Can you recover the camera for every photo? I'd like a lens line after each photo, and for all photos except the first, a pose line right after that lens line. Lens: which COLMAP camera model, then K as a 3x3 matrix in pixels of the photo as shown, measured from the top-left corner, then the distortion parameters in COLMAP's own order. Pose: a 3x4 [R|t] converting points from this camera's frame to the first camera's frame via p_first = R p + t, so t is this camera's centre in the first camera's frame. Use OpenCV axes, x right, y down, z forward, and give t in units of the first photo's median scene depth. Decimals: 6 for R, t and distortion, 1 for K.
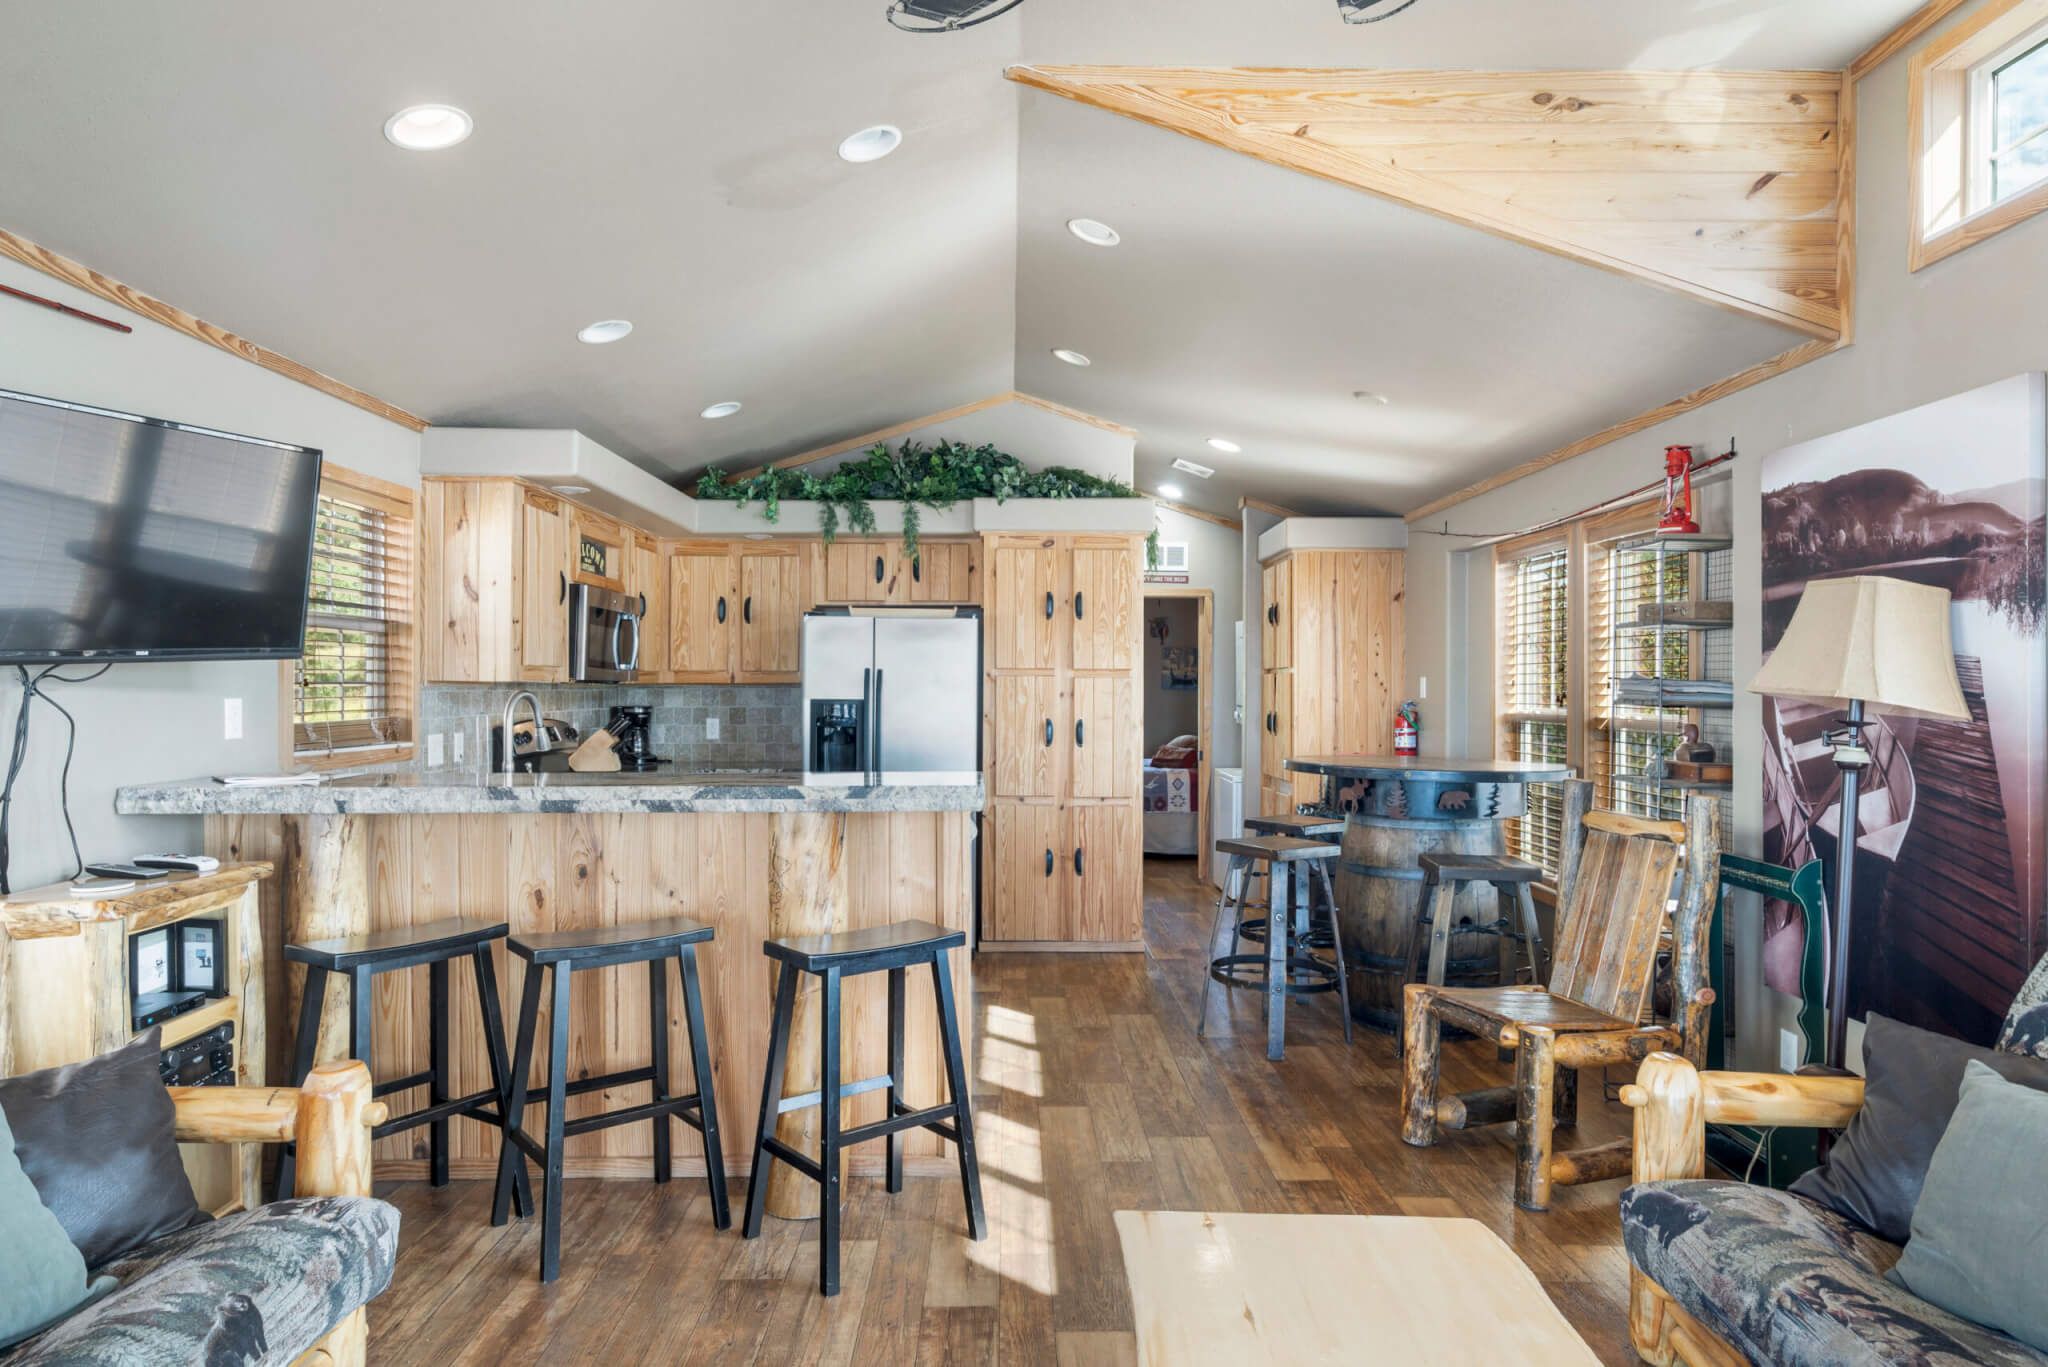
lens RADIAL K [[1146.0, 0, 1029.0], [0, 1146.0, 688.8], [0, 0, 1]] dist [-0.001096, -0.000792]
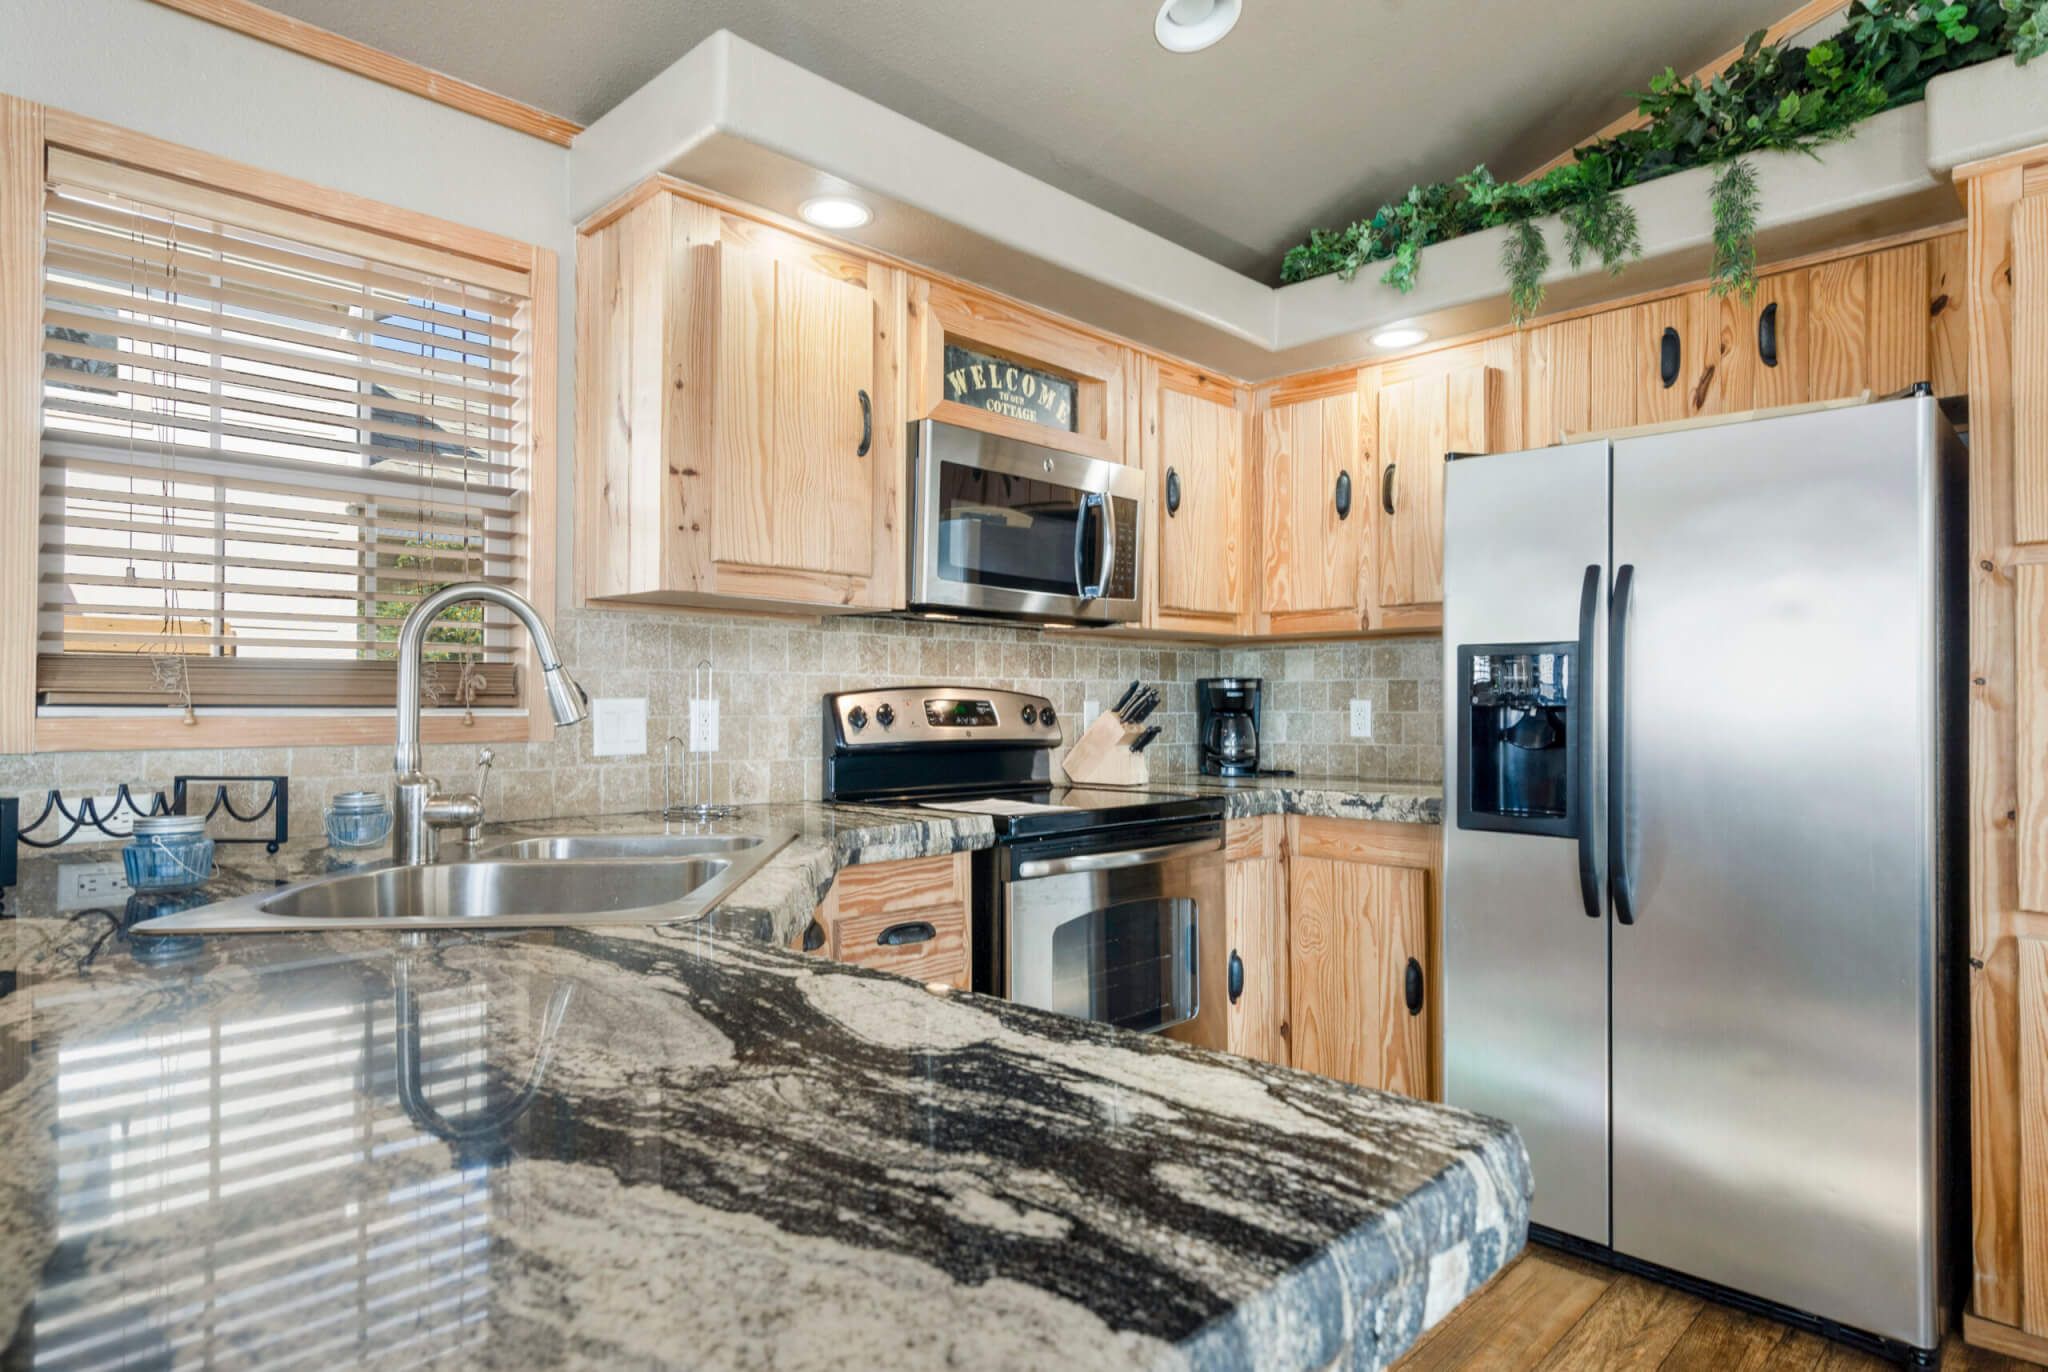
lens RADIAL K [[1146.0, 0, 1017.3], [0, 1146.0, 682.5], [0, 0, 1]] dist [-0.001096, -0.000792]
pose [[0.702393, -0.012926, -0.711671, 0.004926], [0.001286, 0.999857, -0.016890, 0.029081], [0.711788, 0.010948, 0.702309, 0.535785]]
